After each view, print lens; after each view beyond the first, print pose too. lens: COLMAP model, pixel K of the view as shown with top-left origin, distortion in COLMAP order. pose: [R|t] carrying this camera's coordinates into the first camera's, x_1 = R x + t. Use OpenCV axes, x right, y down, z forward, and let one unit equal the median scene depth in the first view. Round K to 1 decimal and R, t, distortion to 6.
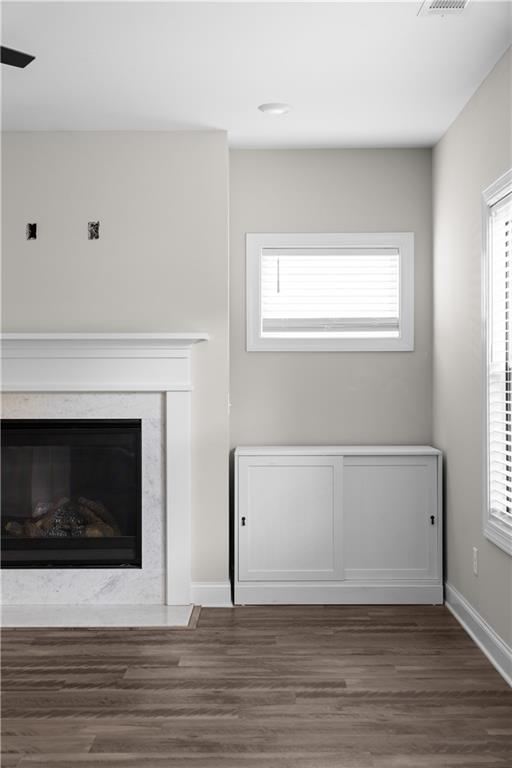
lens RADIAL K [[1031.9, 0, 257.4], [0, 1031.9, 379.5], [0, 0, 1]] dist [0.017461, 0.000000]
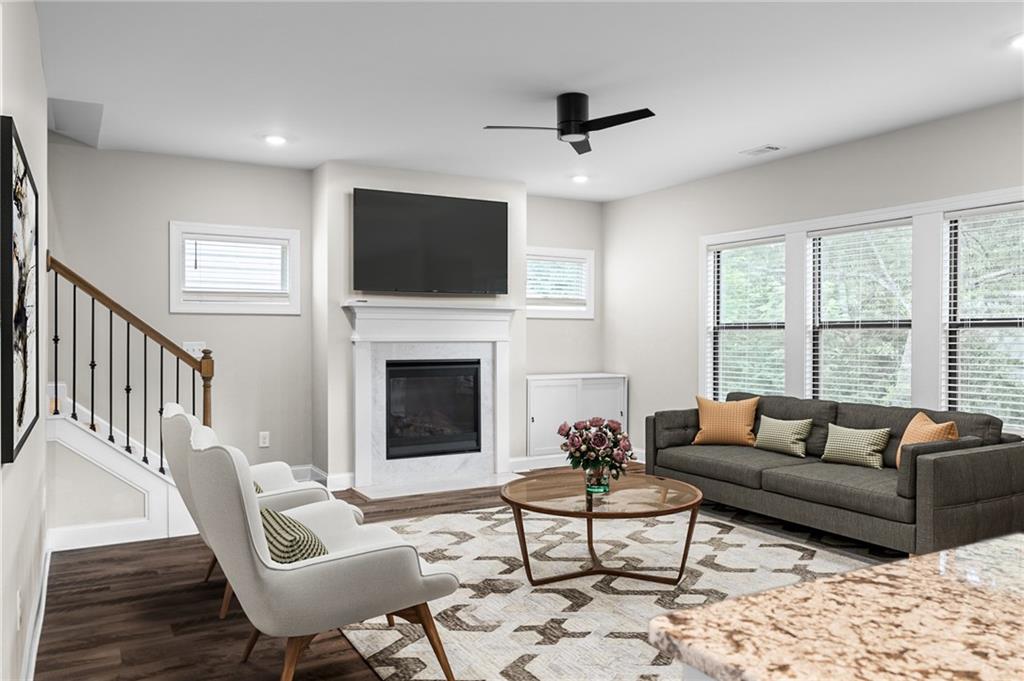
lens RADIAL K [[746.5, 0, 515.7], [0, 746.5, 341.4], [0, 0, 1]] dist [-0.014441, 0.005904]
pose [[0.863412, 0.001113, 0.504498, -0.642660], [-0.003699, 0.999985, 0.004125, 0.006234], [-0.504485, -0.005428, 0.863403, -0.024410]]
